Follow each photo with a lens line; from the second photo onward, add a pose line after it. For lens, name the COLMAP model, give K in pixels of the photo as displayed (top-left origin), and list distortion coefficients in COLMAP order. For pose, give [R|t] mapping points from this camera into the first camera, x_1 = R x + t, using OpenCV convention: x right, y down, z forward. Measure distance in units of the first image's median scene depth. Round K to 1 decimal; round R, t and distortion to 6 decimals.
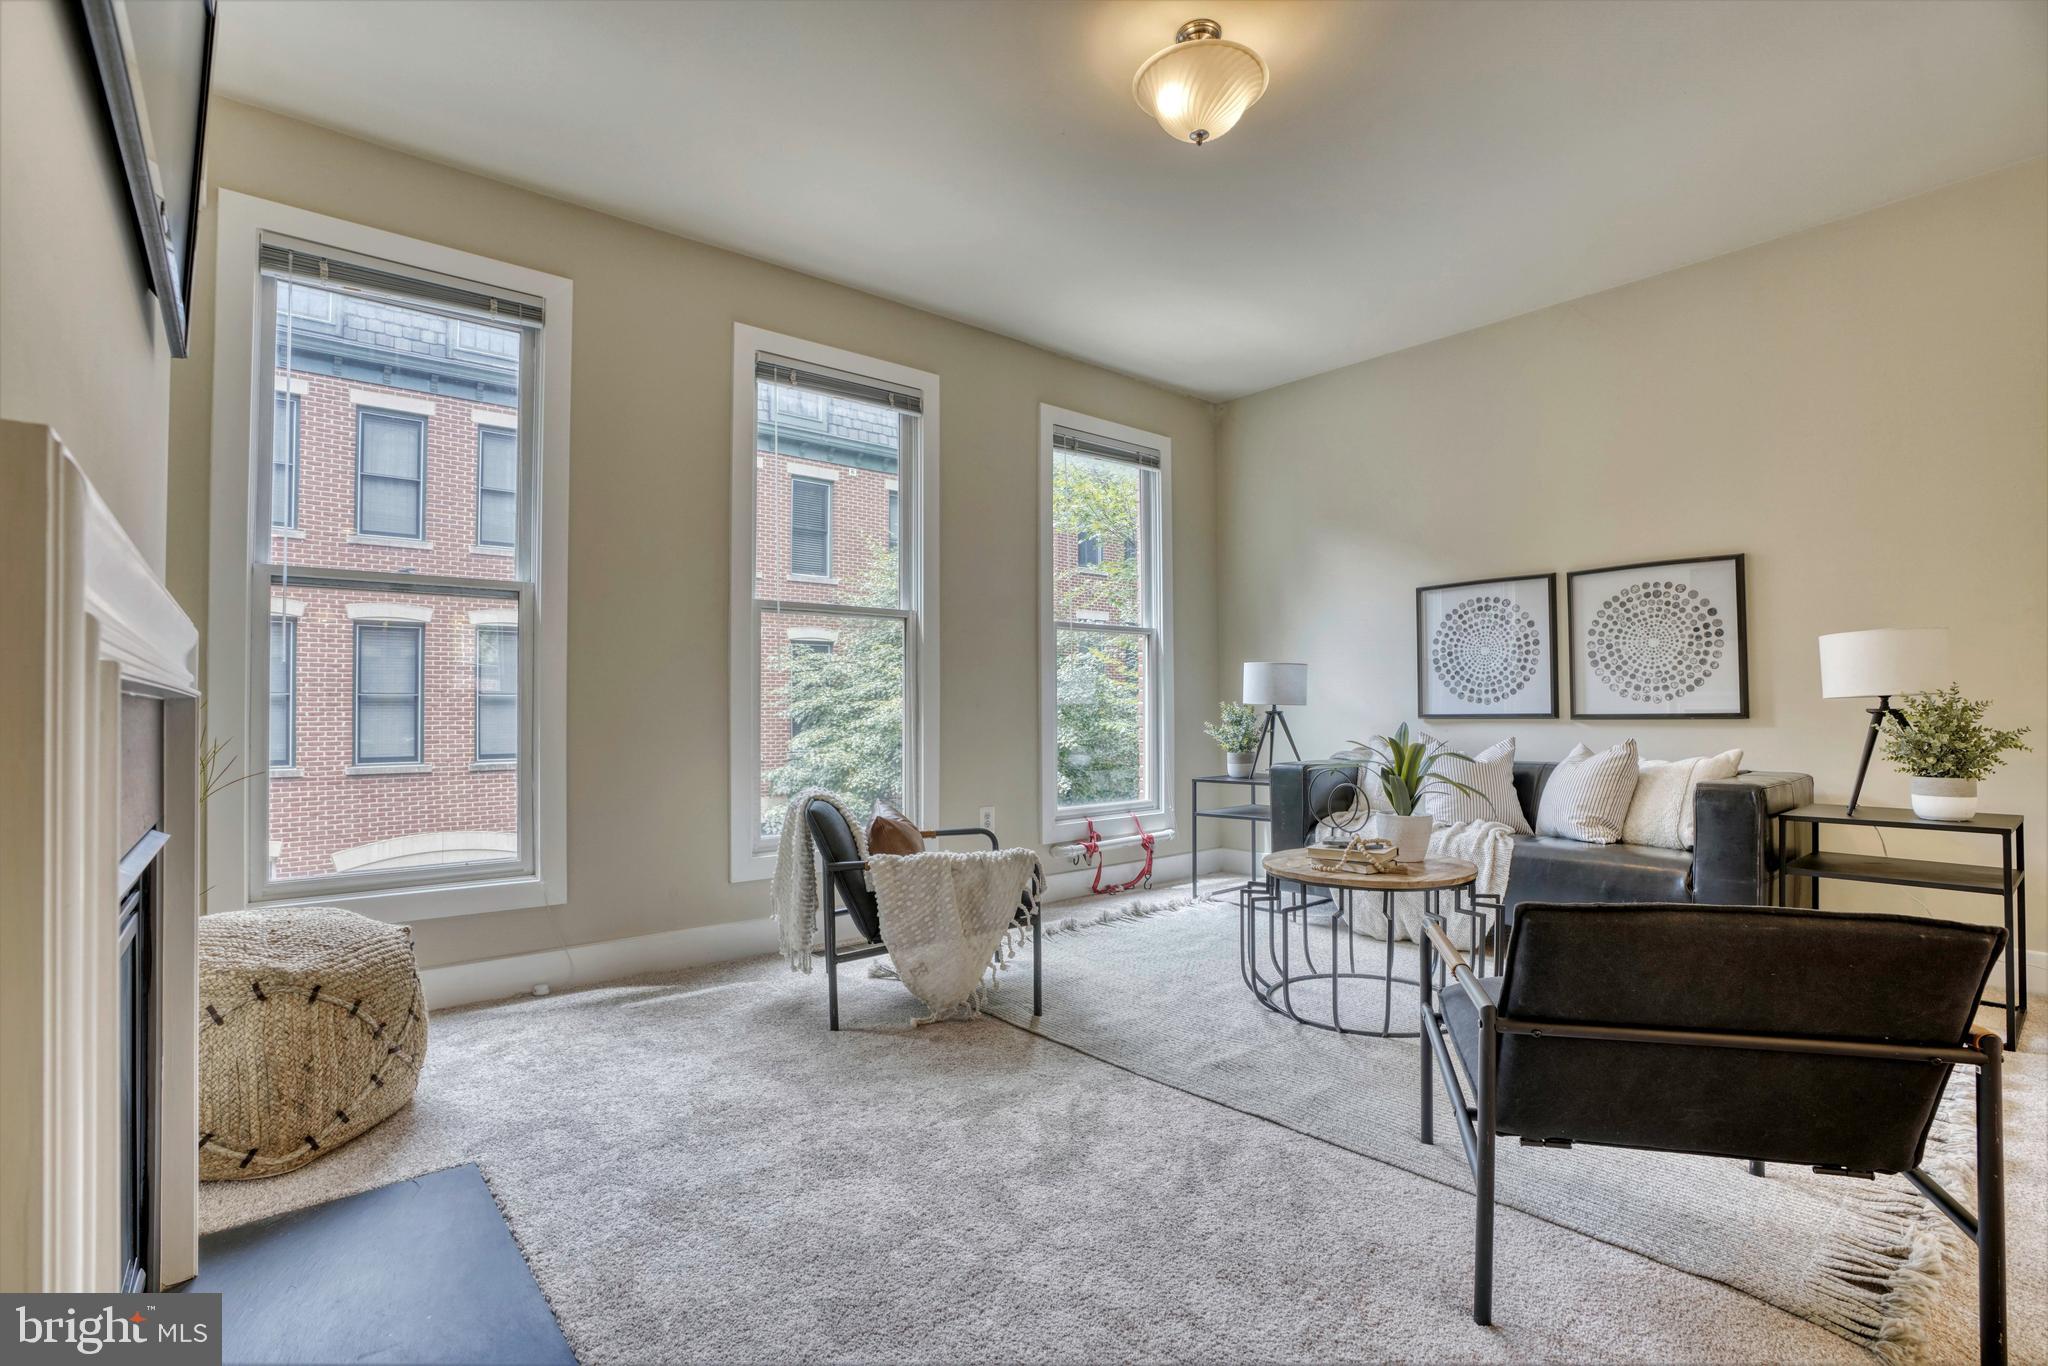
lens RADIAL K [[955.3, 0, 1011.1], [0, 955.3, 695.6], [0, 0, 1]] dist [-0.020358, 0.002929]
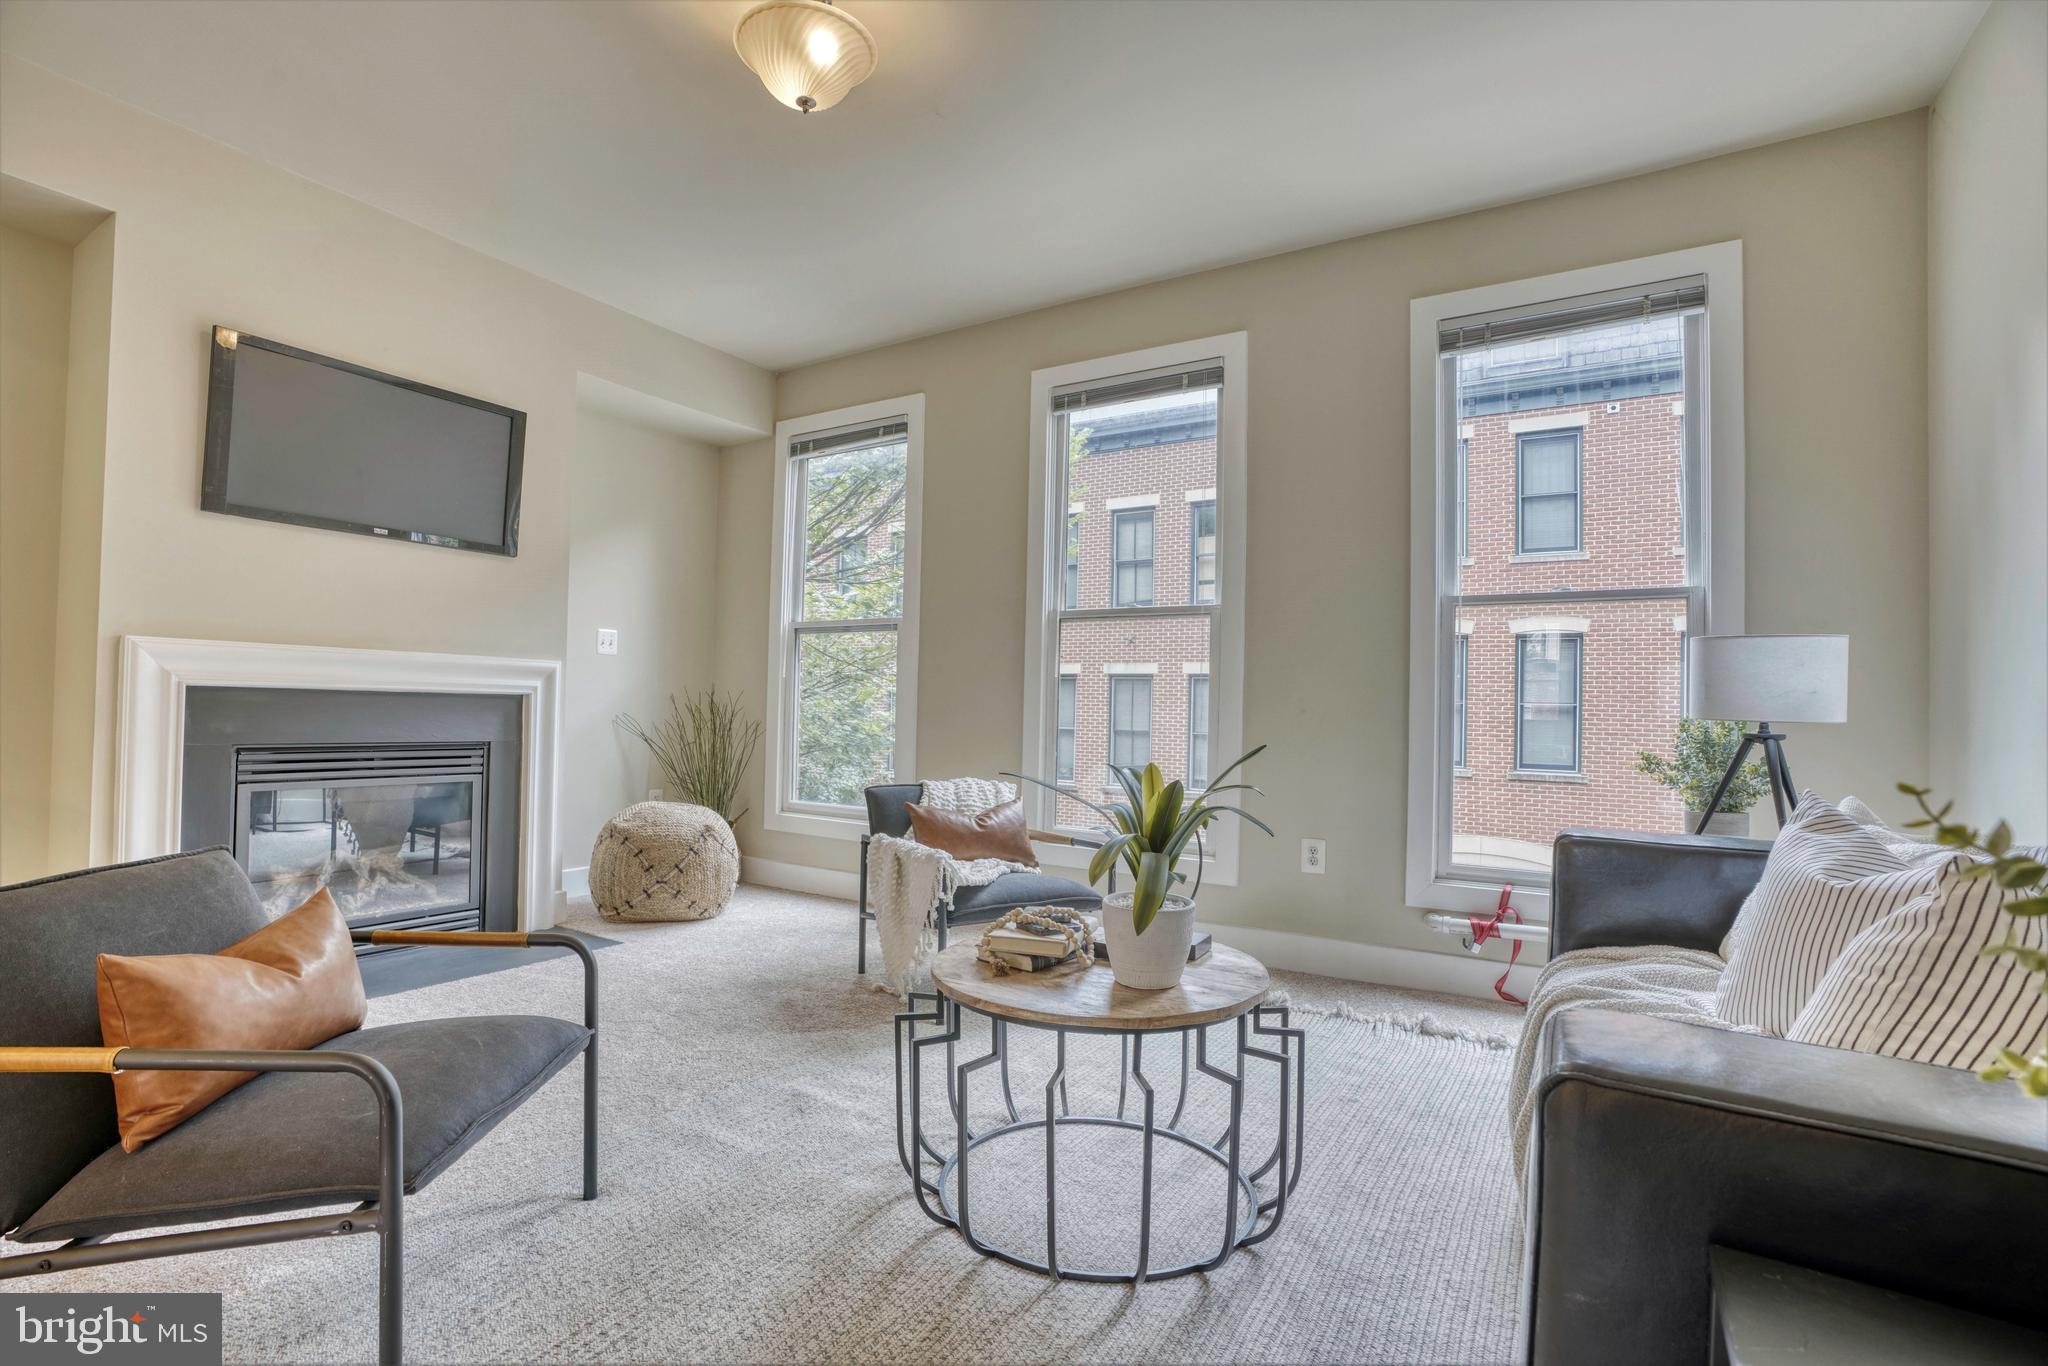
lens RADIAL K [[955.3, 0, 1008.5], [0, 955.3, 697.0], [0, 0, 1]] dist [-0.020358, 0.002929]
pose [[0.312121, -0.001142, -0.950042, 0.154544], [-0.009310, 0.999948, -0.004261, 0.001006], [0.949997, 0.010174, 0.312094, 0.121112]]
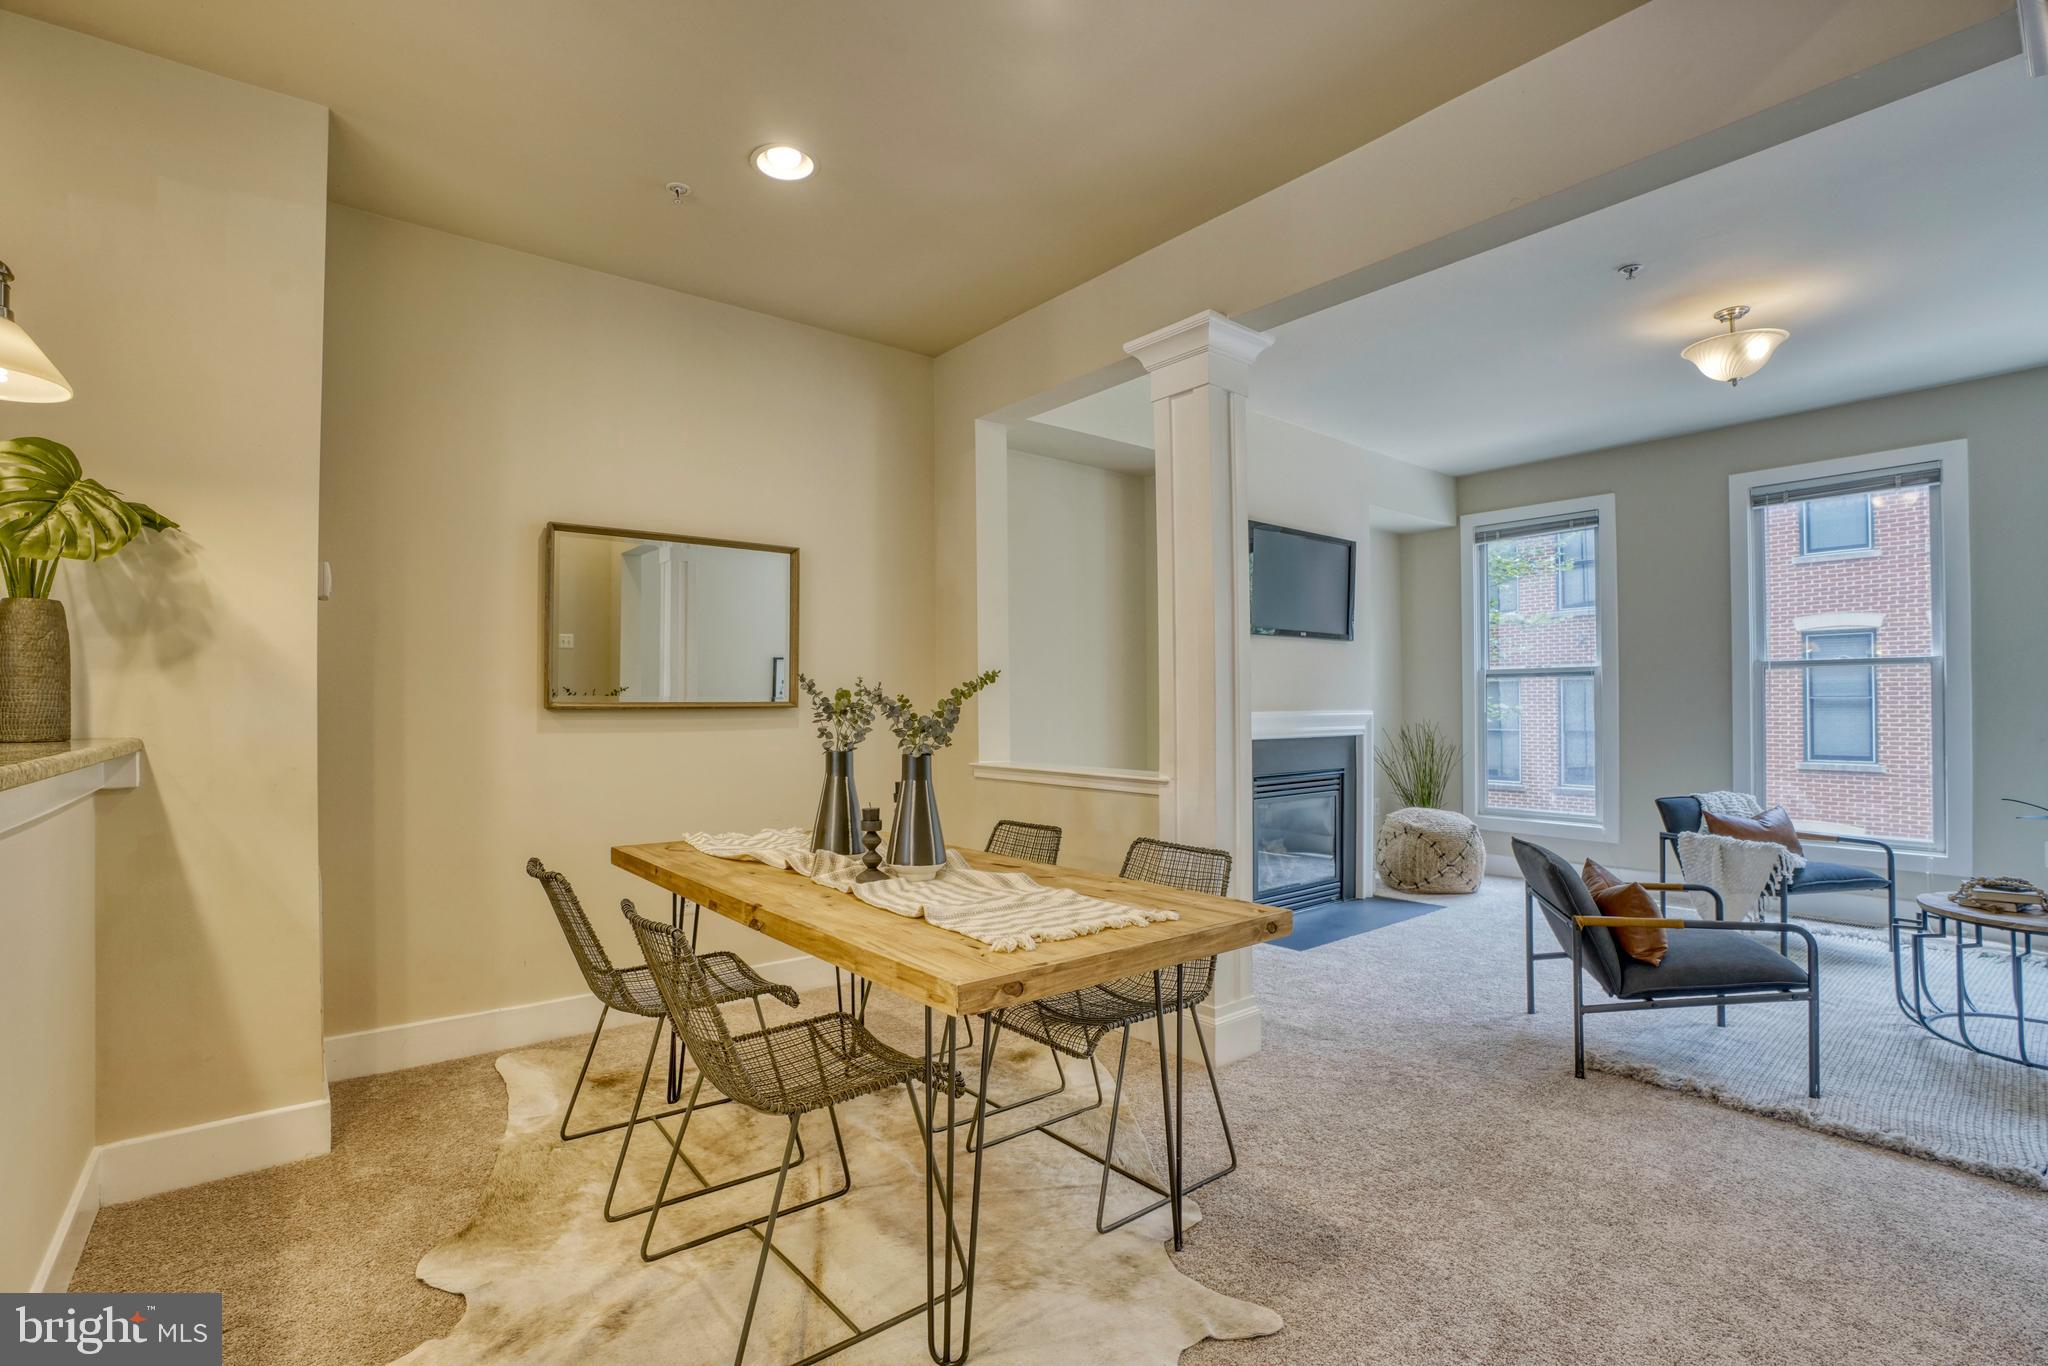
lens RADIAL K [[955.3, 0, 1031.3], [0, 955.3, 692.2], [0, 0, 1]] dist [-0.020358, 0.002929]
pose [[0.023338, -0.010839, -0.999669, 0.225540], [0.020793, 0.999730, -0.010354, -0.012032], [0.999511, -0.020544, 0.023557, -0.025288]]
